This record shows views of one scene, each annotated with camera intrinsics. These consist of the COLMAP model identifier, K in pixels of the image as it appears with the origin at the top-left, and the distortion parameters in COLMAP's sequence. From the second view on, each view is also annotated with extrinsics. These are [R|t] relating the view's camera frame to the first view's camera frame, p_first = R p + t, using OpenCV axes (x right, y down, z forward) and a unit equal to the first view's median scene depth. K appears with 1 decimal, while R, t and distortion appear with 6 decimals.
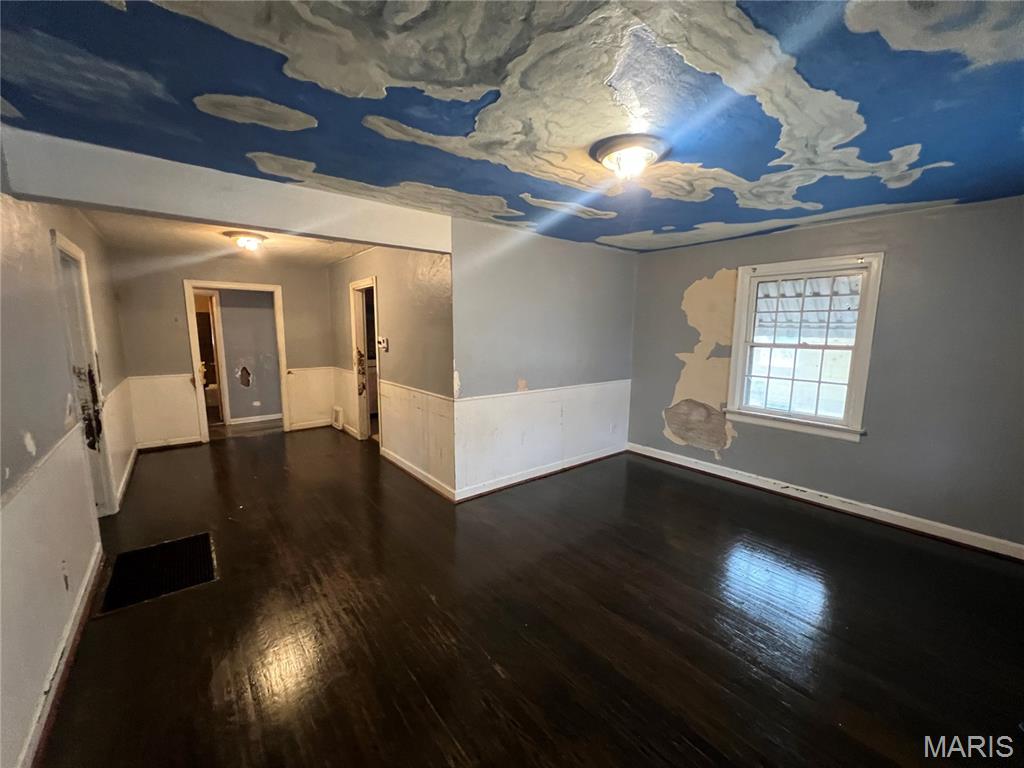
lens RADIAL K [[411.9, 0, 510.9], [0, 411.9, 383.6], [0, 0, 1]] dist [-0.004388, 0.001242]
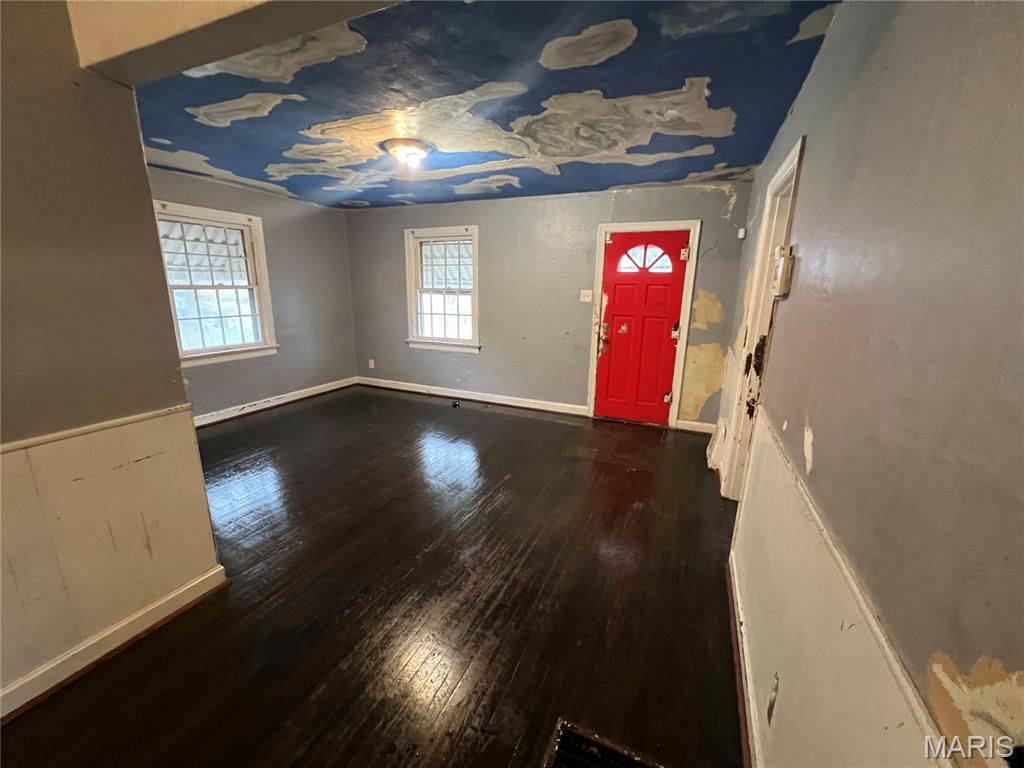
lens RADIAL K [[411.9, 0, 519.4], [0, 411.9, 385.8], [0, 0, 1]] dist [-0.004388, 0.001242]
pose [[-0.474984, -0.221752, 0.851596, -0.740677], [0.097817, 0.948428, 0.301524, -0.094386], [-0.874541, 0.226520, -0.428797, 0.829110]]
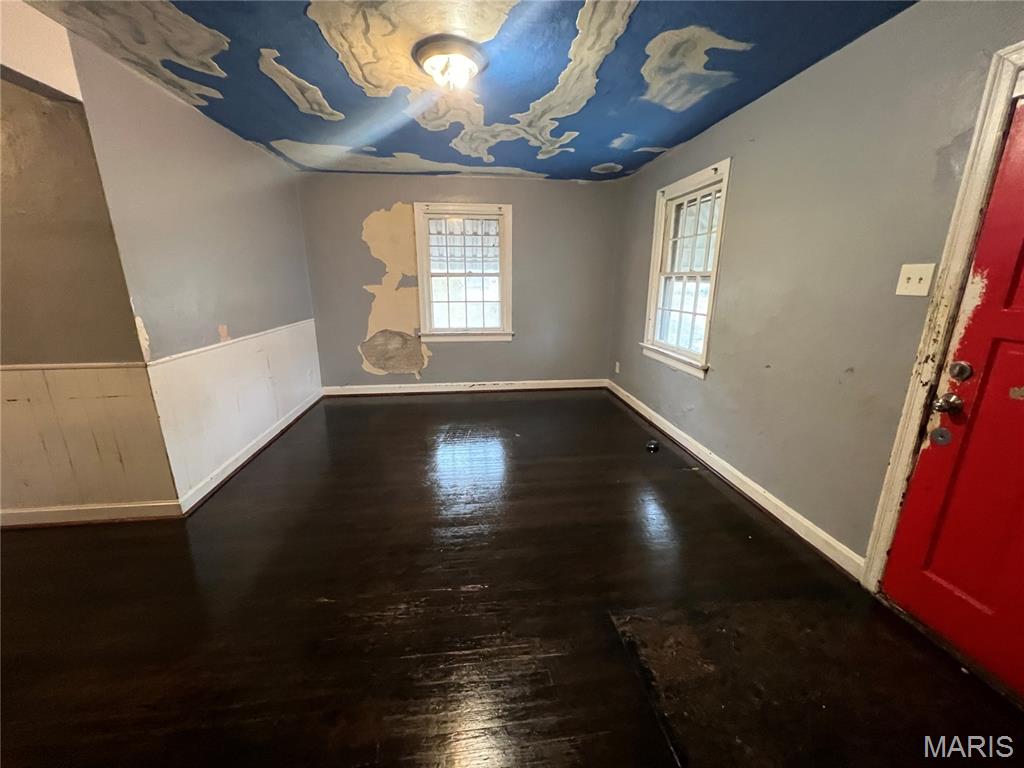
lens RADIAL K [[411.9, 0, 515.1], [0, 411.9, 387.7], [0, 0, 1]] dist [-0.004388, 0.001242]
pose [[0.523112, -0.228605, 0.821032, -0.353582], [0.117297, 0.973498, 0.196322, 0.017327], [-0.844154, -0.006393, 0.536063, 0.189036]]
